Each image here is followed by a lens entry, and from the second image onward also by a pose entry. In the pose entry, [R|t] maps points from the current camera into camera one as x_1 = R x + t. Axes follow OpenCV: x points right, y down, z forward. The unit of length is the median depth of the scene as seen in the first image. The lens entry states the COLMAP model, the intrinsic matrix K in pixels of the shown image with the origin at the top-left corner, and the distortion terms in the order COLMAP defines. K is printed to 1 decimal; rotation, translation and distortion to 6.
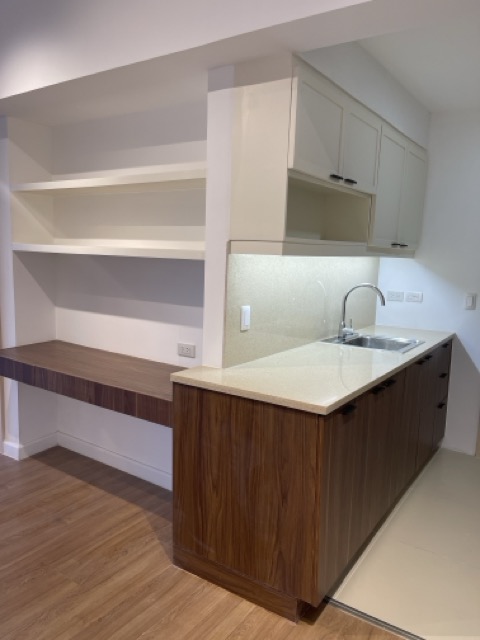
lens RADIAL K [[485.5, 0, 240.0], [0, 485.5, 320.0], [0, 0, 1]] dist [0.015195, -0.010652]
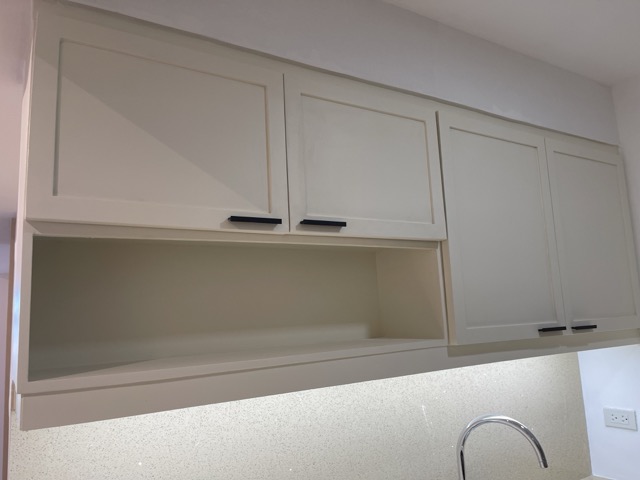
lens RADIAL K [[485.5, 0, 320.0], [0, 485.5, 240.0], [0, 0, 1]] dist [0.015195, -0.010652]
pose [[0.911840, -0.136386, -0.387229, 0.329771], [0.017984, 0.955570, -0.294214, -0.107918], [0.410151, 0.261312, 0.873780, 0.486426]]
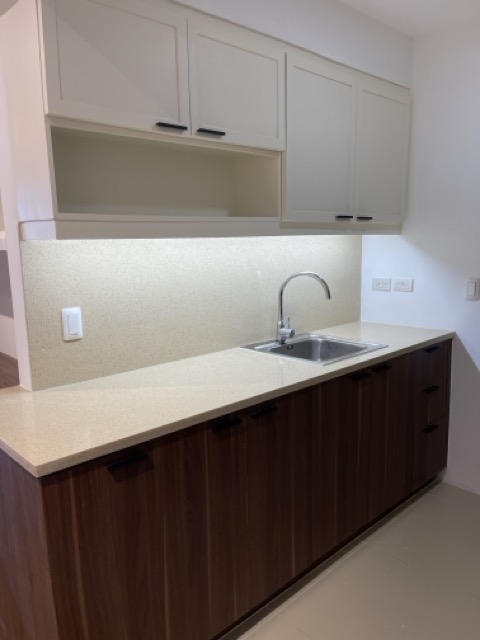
lens RADIAL K [[485.5, 0, 240.0], [0, 485.5, 320.0], [0, 0, 1]] dist [0.015195, -0.010652]
pose [[0.975374, -0.015831, -0.219989, 0.346350], [0.020738, 0.999585, 0.020013, -0.015778], [0.219581, -0.024082, 0.975297, 0.243779]]
